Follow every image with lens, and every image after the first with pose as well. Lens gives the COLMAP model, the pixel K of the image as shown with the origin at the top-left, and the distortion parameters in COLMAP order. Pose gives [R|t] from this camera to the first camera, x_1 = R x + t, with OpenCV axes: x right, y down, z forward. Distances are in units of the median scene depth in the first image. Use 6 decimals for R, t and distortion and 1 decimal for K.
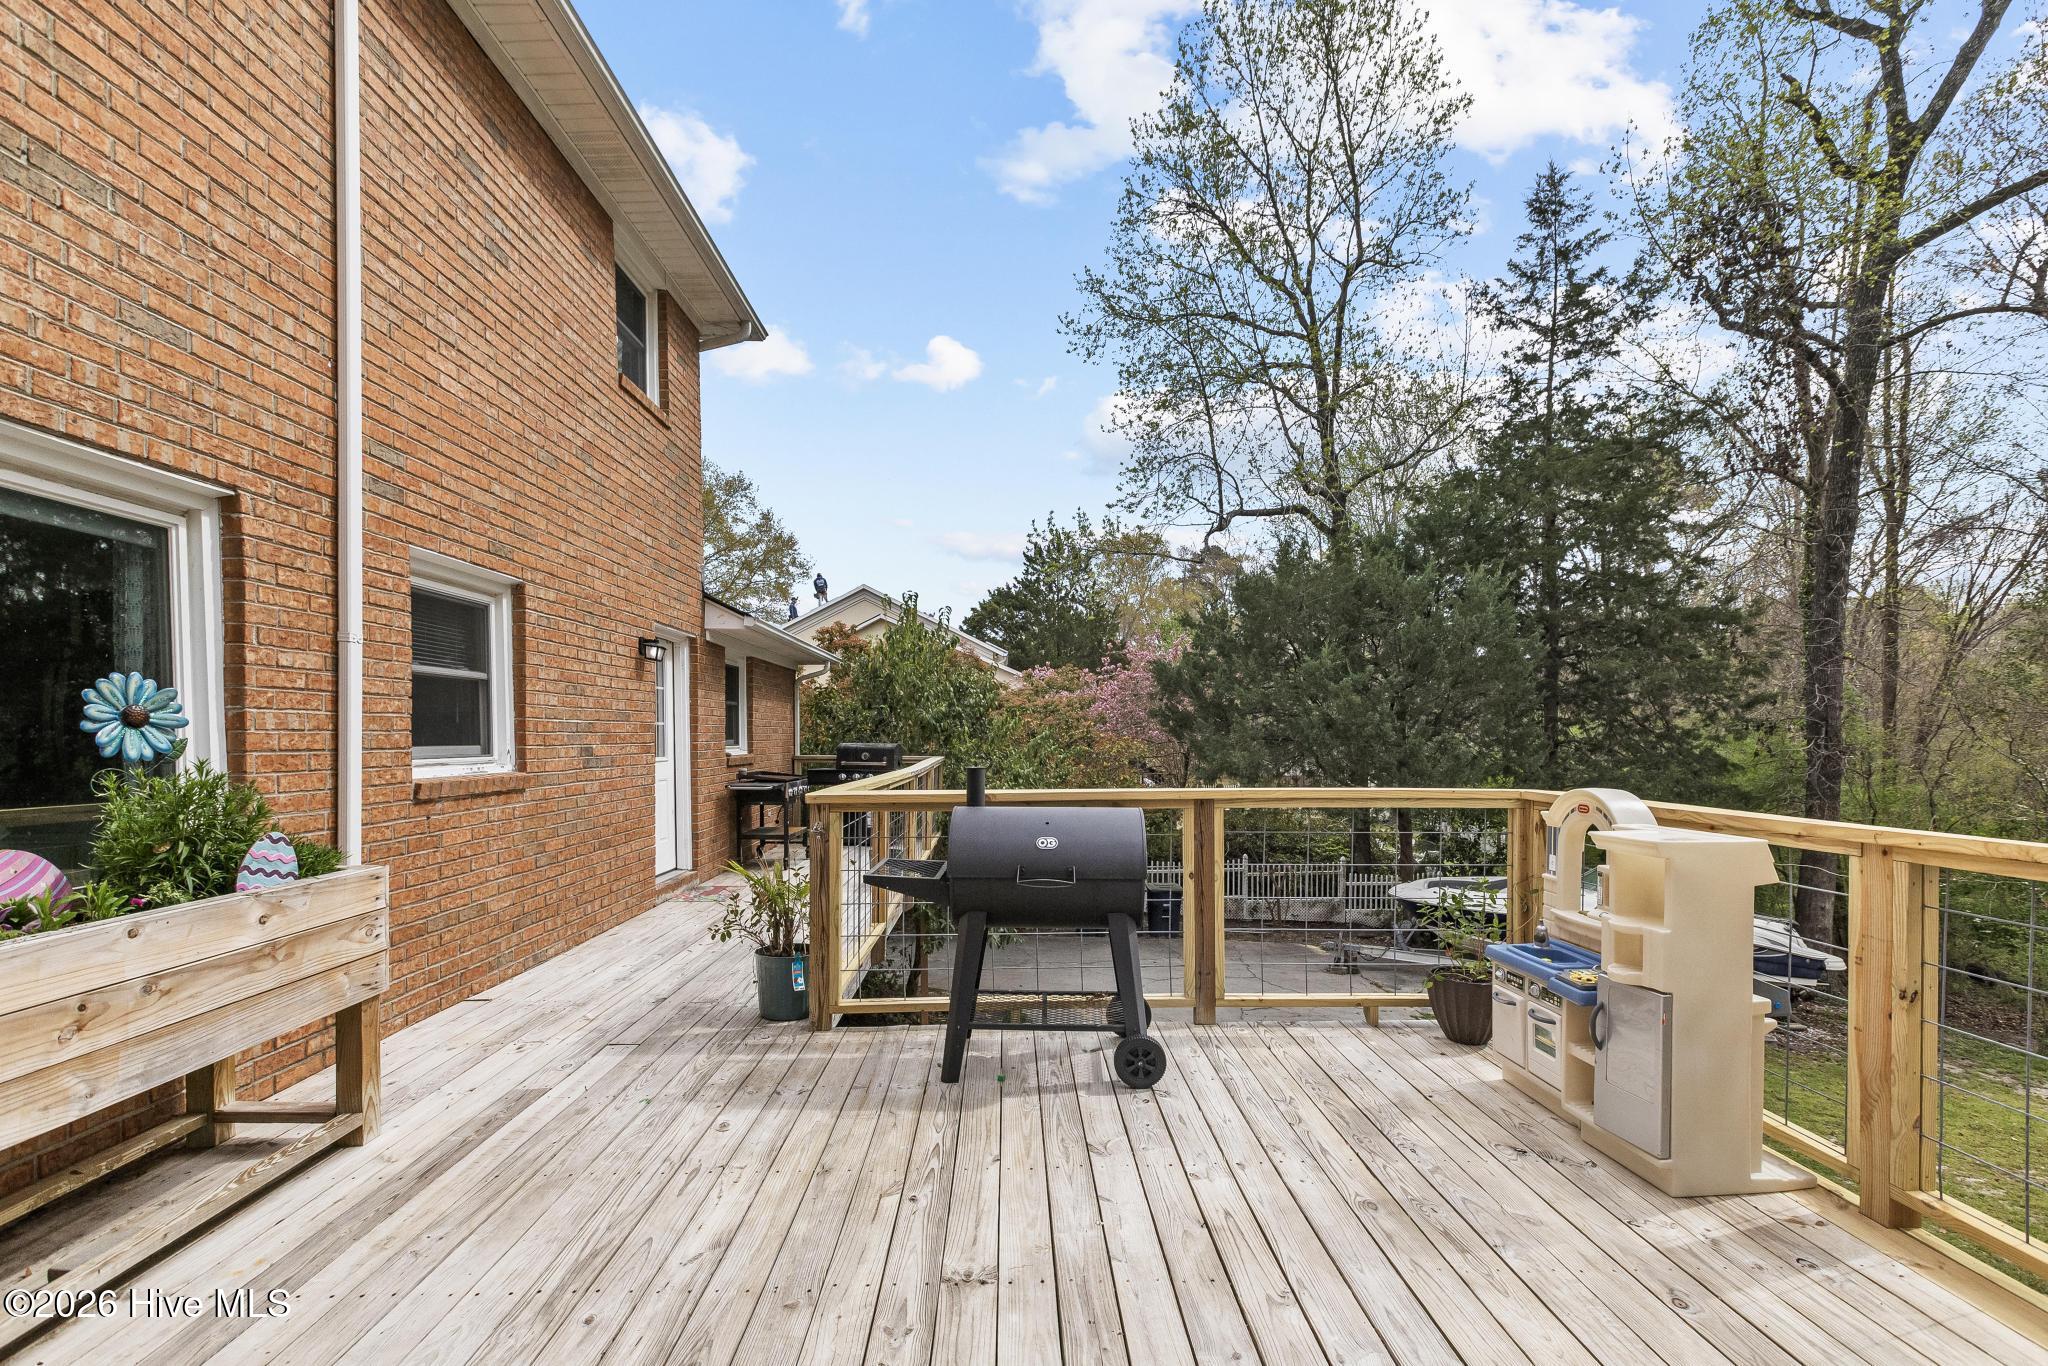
lens RADIAL K [[915.8, 0, 1035.1], [0, 915.8, 734.2], [0, 0, 1]] dist [0.002969, 0.000300]
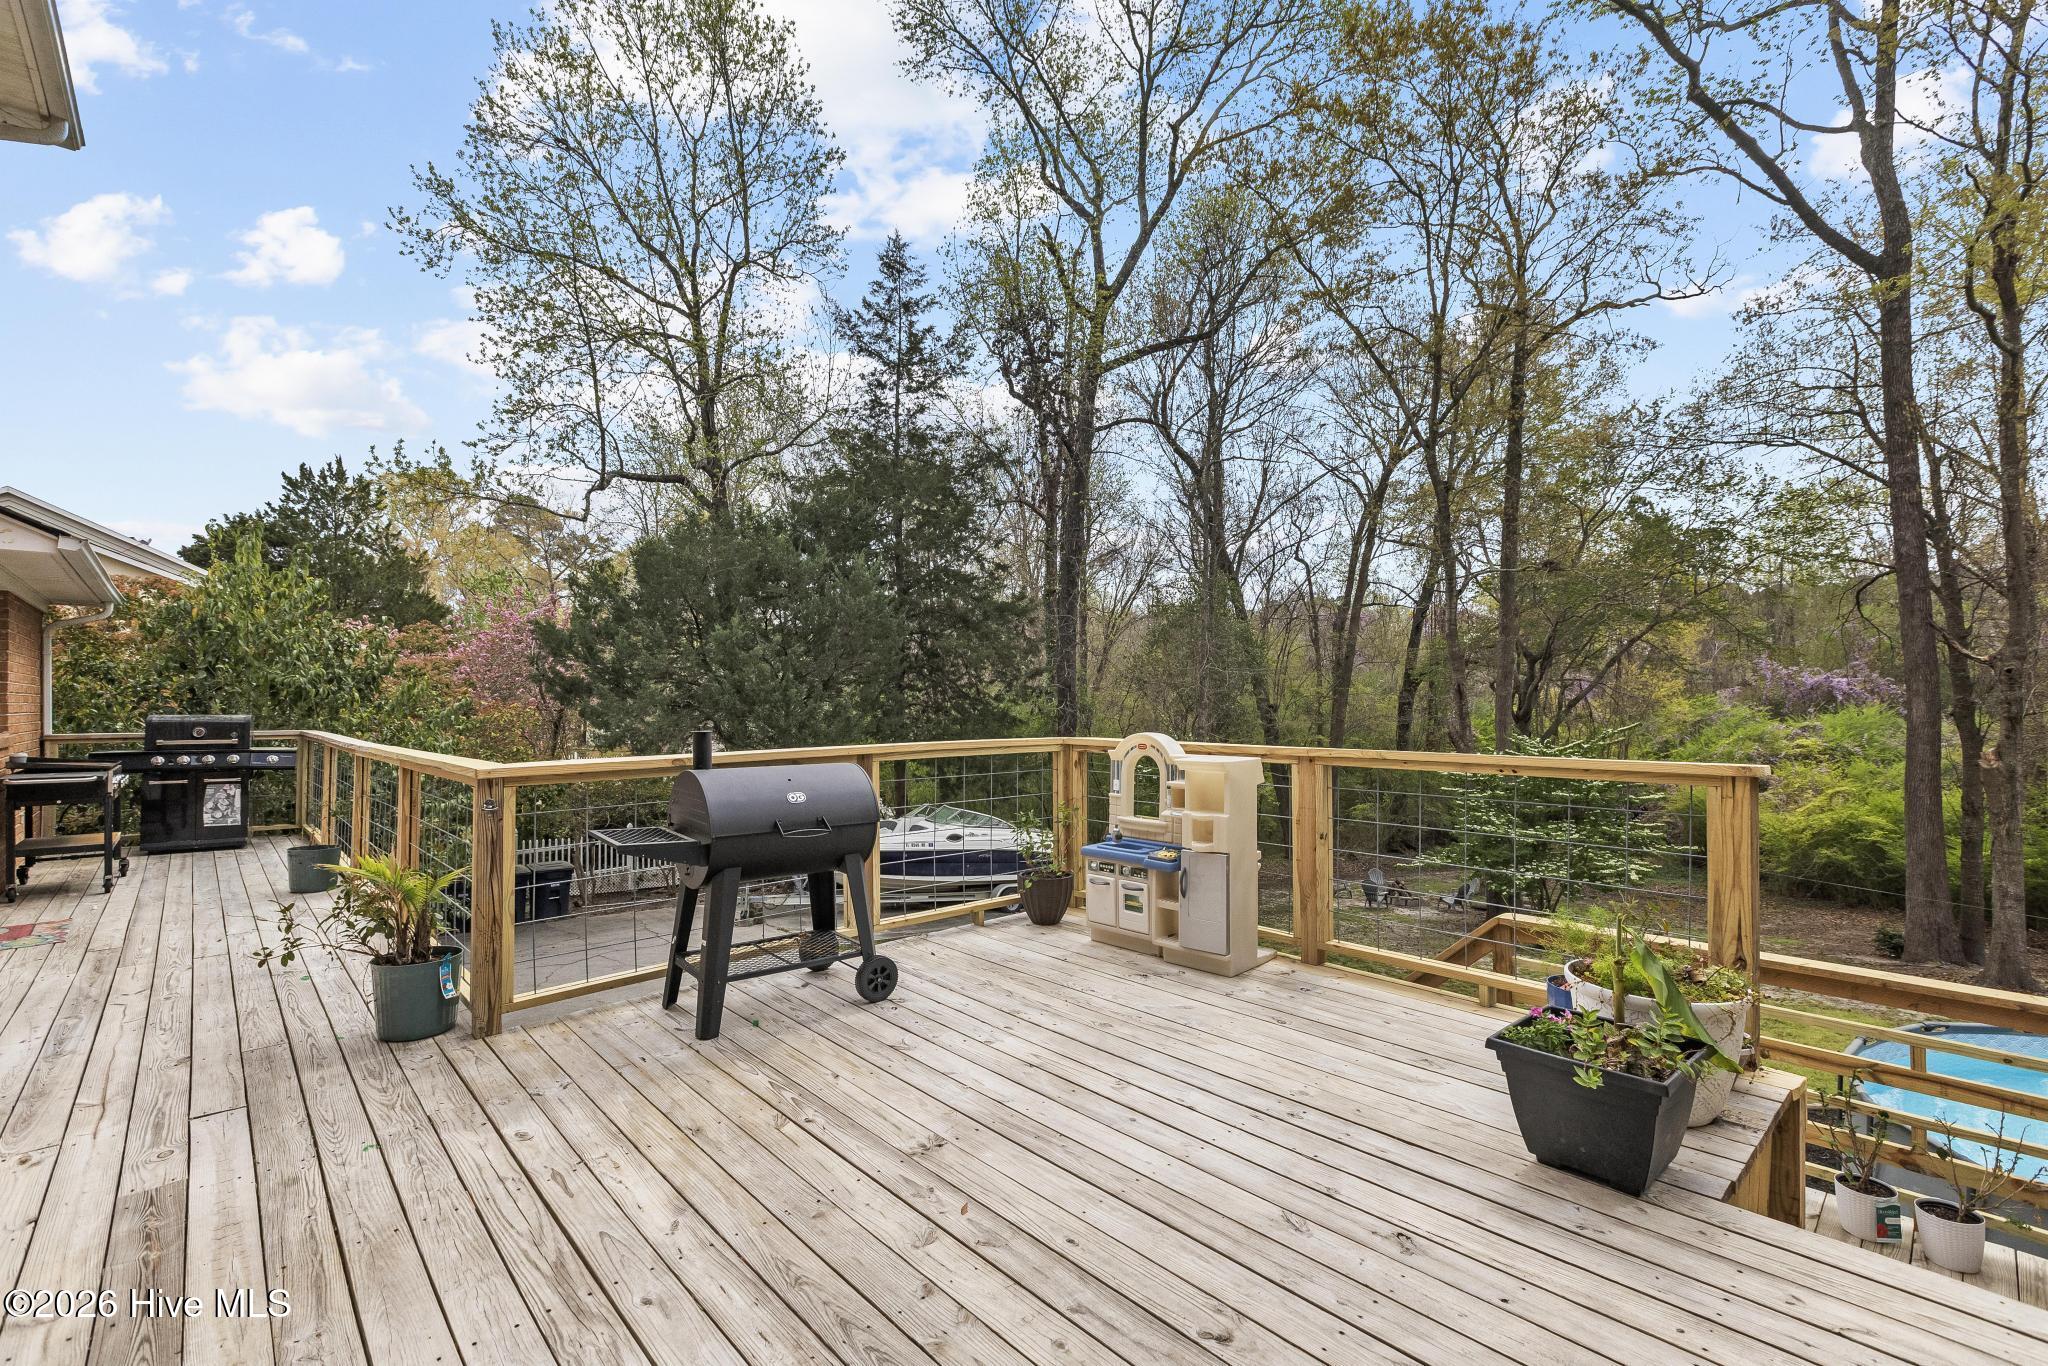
lens RADIAL K [[915.8, 0, 986.5], [0, 915.8, 683.9], [0, 0, 1]] dist [0.002969, 0.000300]
pose [[0.767231, 0.006785, 0.641336, -0.123297], [0.004932, 0.999852, -0.016478, 0.000363], [-0.641352, 0.015806, 0.767084, 0.002052]]
